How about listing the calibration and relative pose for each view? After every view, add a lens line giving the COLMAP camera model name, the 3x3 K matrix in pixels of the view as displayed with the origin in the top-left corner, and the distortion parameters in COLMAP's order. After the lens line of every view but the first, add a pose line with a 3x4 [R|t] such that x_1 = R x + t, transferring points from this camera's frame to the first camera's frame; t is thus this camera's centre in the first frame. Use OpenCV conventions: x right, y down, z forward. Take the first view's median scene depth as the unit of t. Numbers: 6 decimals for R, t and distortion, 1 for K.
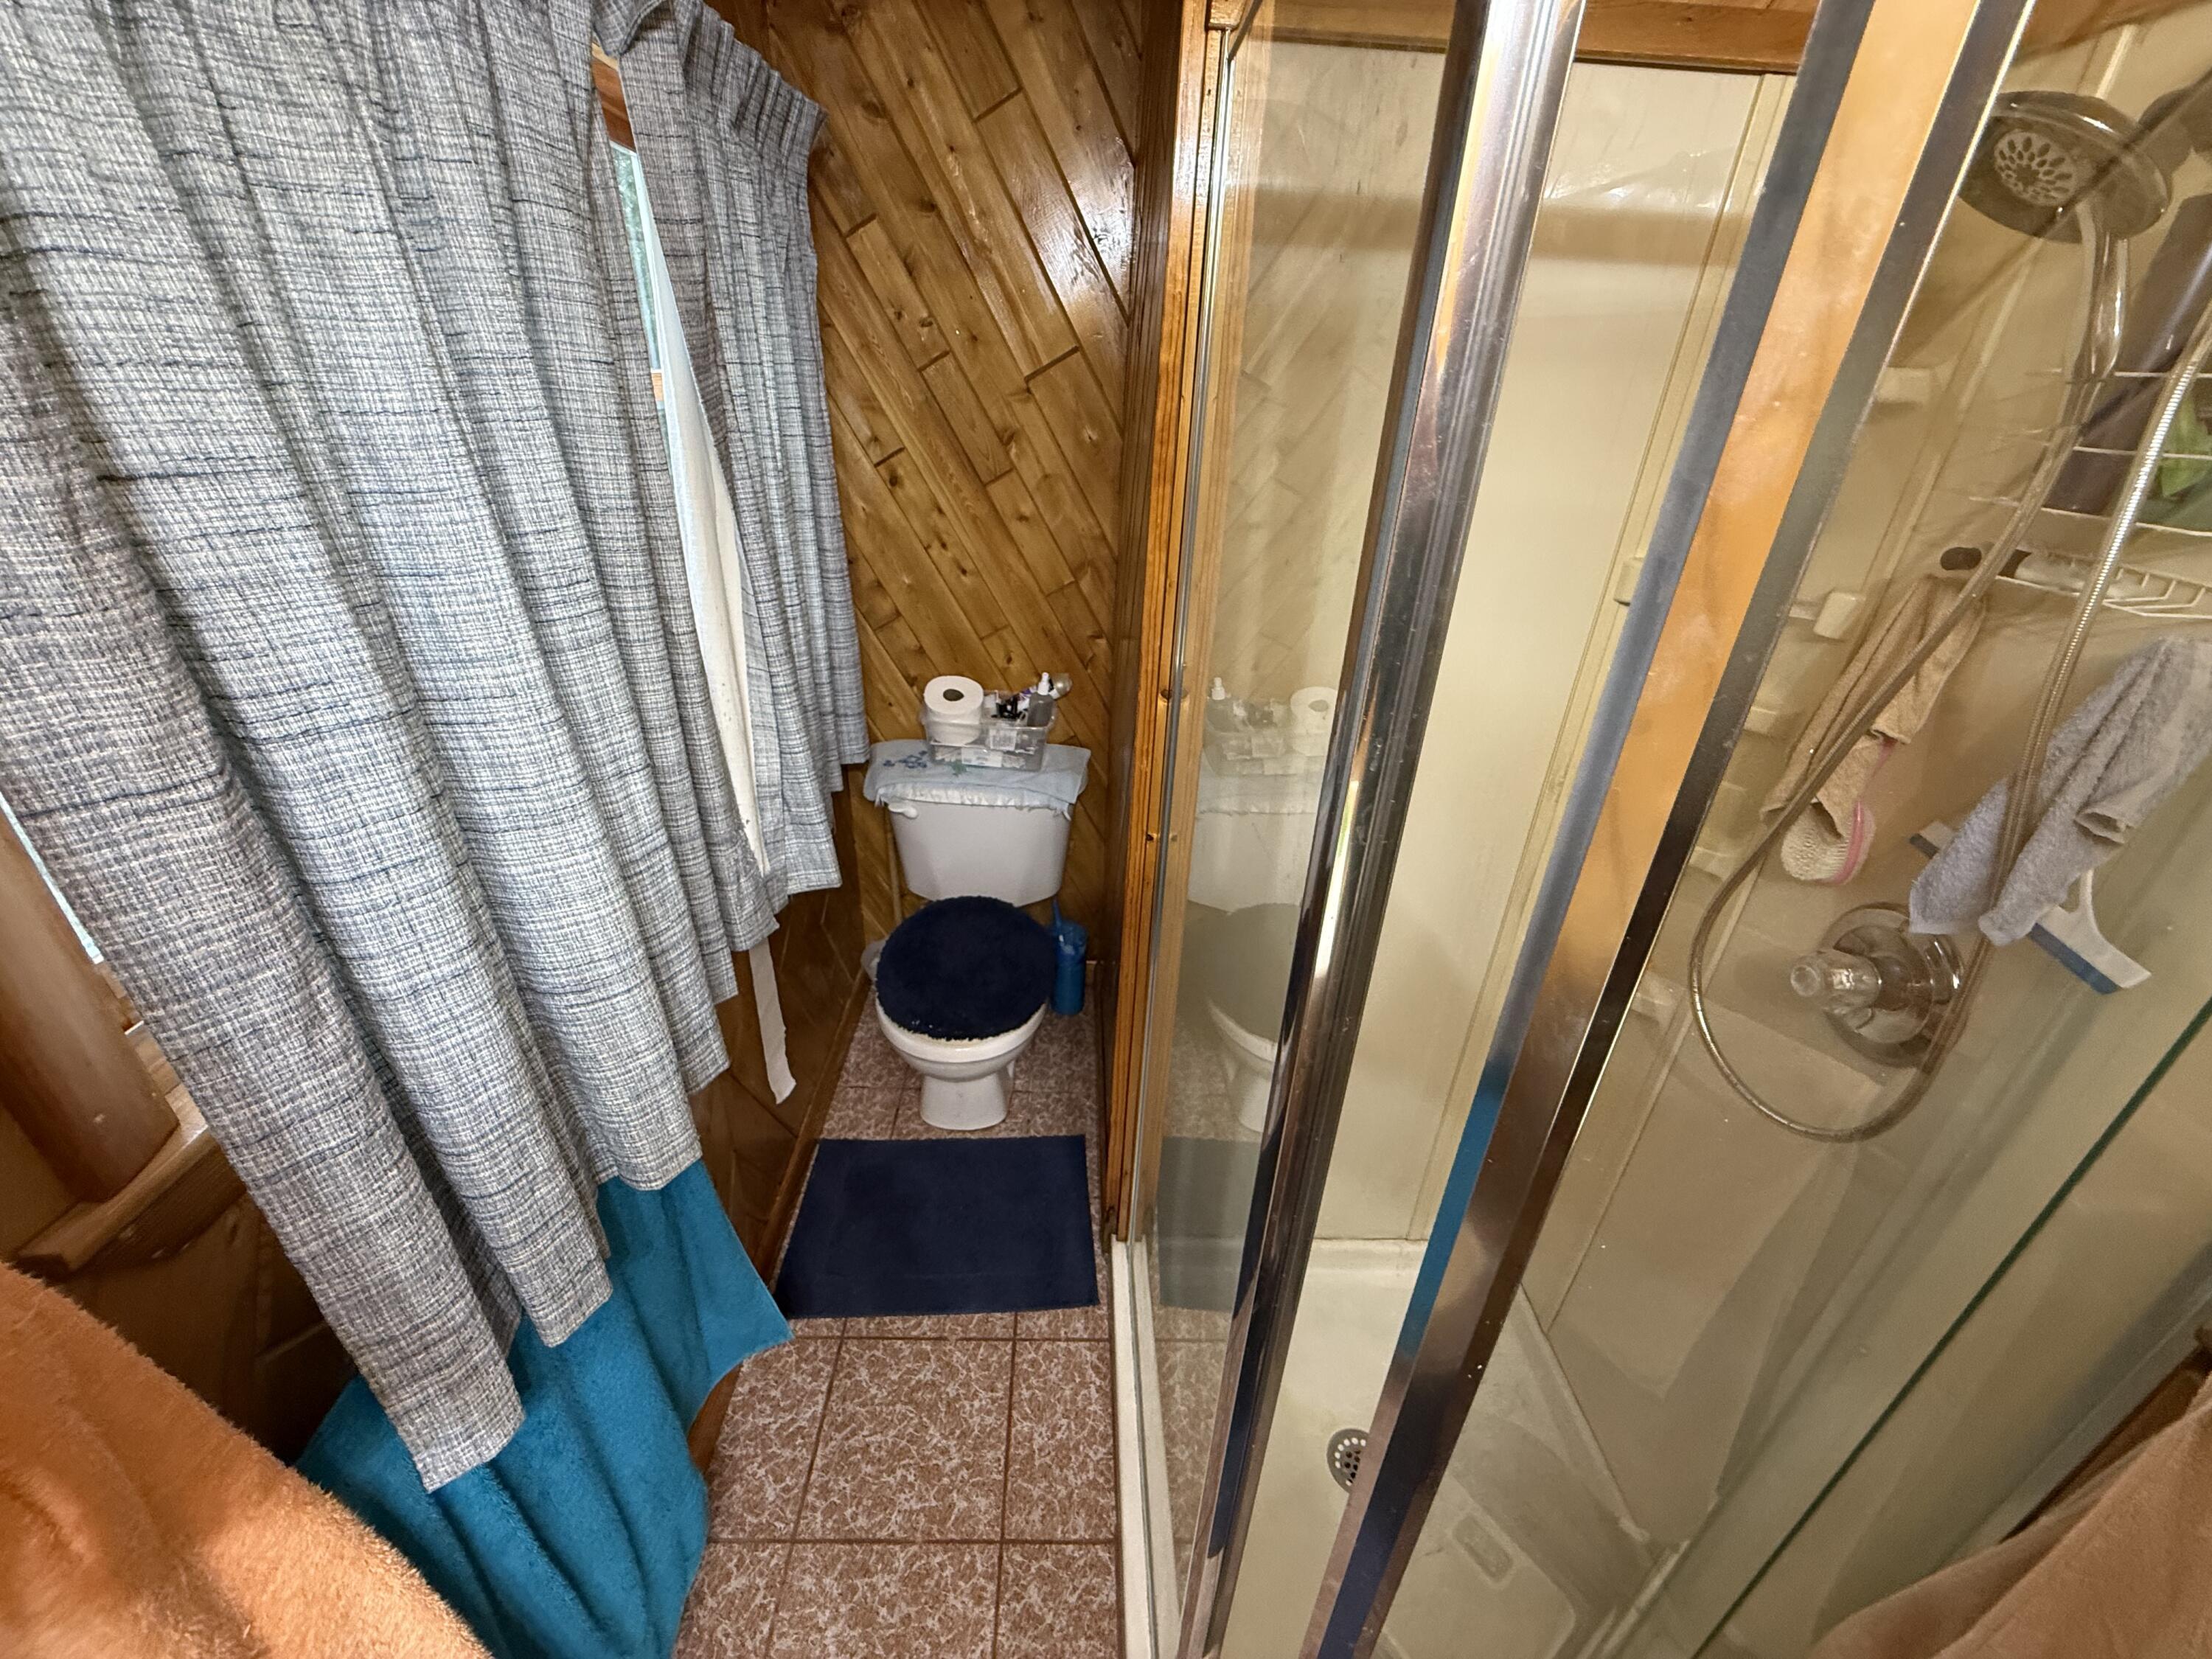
lens RADIAL K [[876.8, 0, 1099.7], [0, 876.8, 829.5], [0, 0, 1]] dist [-0.000561, -0.000032]
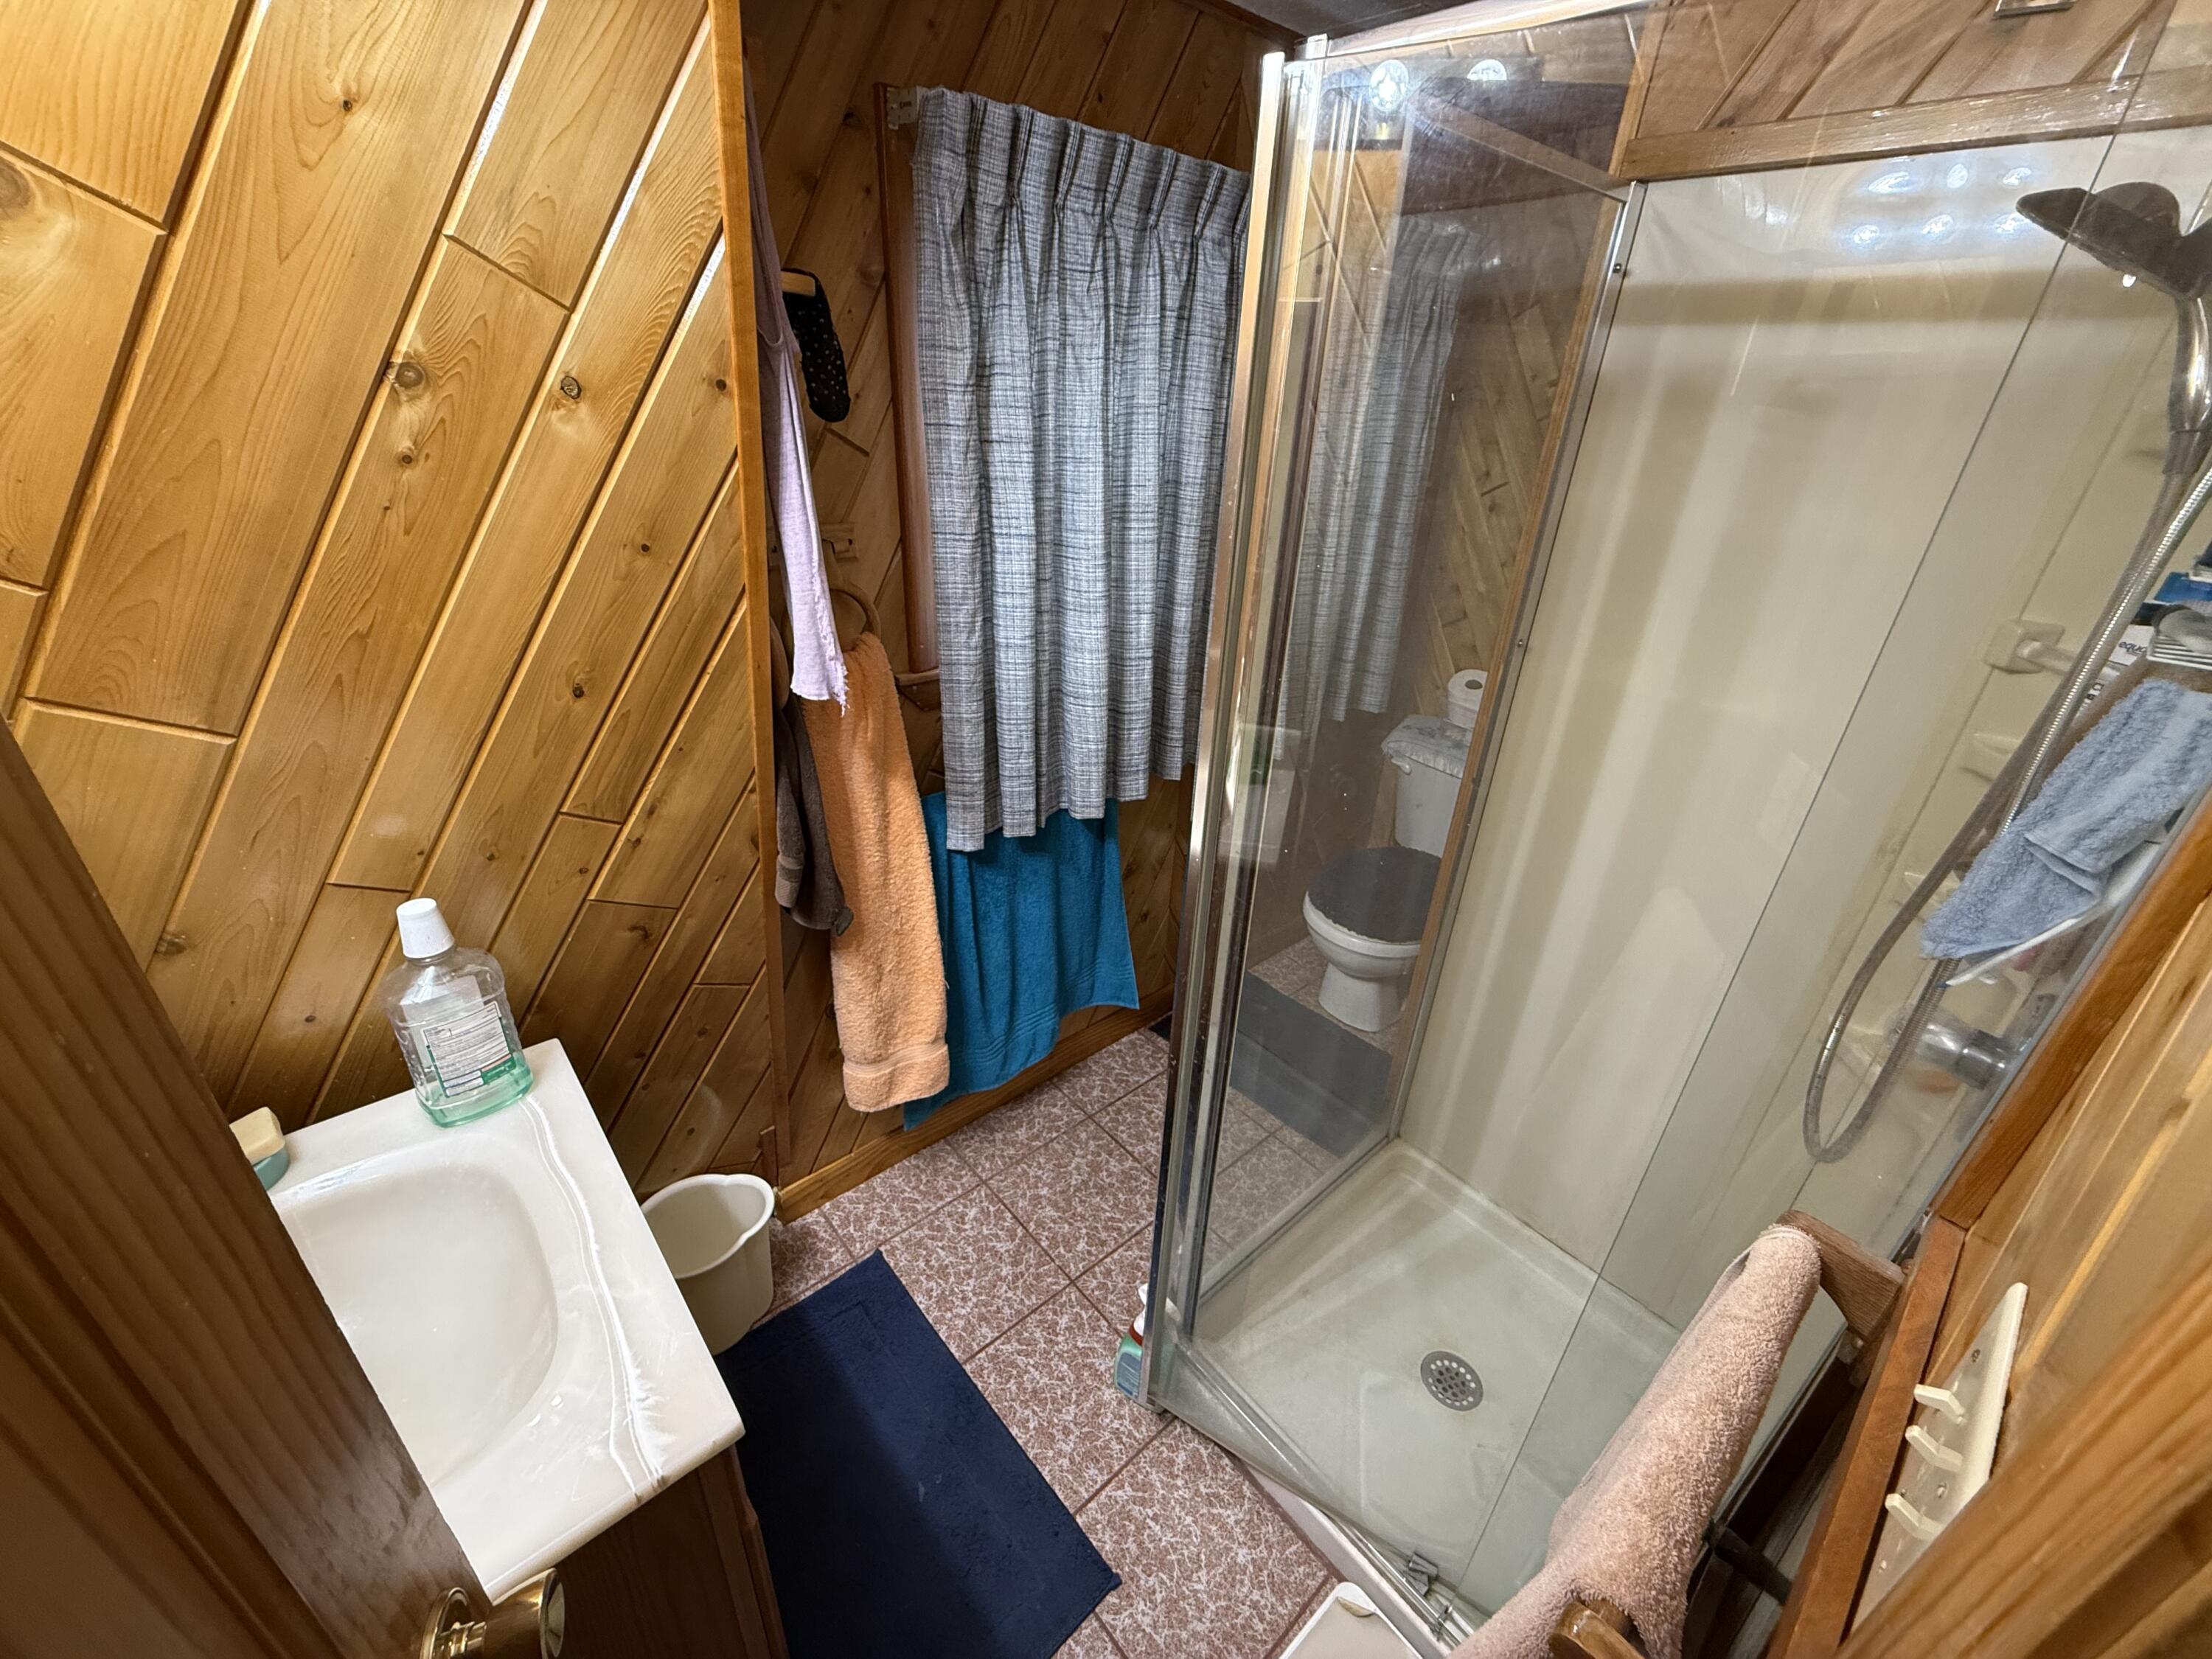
lens RADIAL K [[876.8, 0, 1098.8], [0, 876.8, 831.3], [0, 0, 1]] dist [-0.000561, -0.000032]
pose [[0.637210, 0.333429, -0.694830, 1.052108], [-0.368828, 0.923554, 0.104944, 0.246658], [0.676704, 0.189402, 0.711476, -0.424033]]
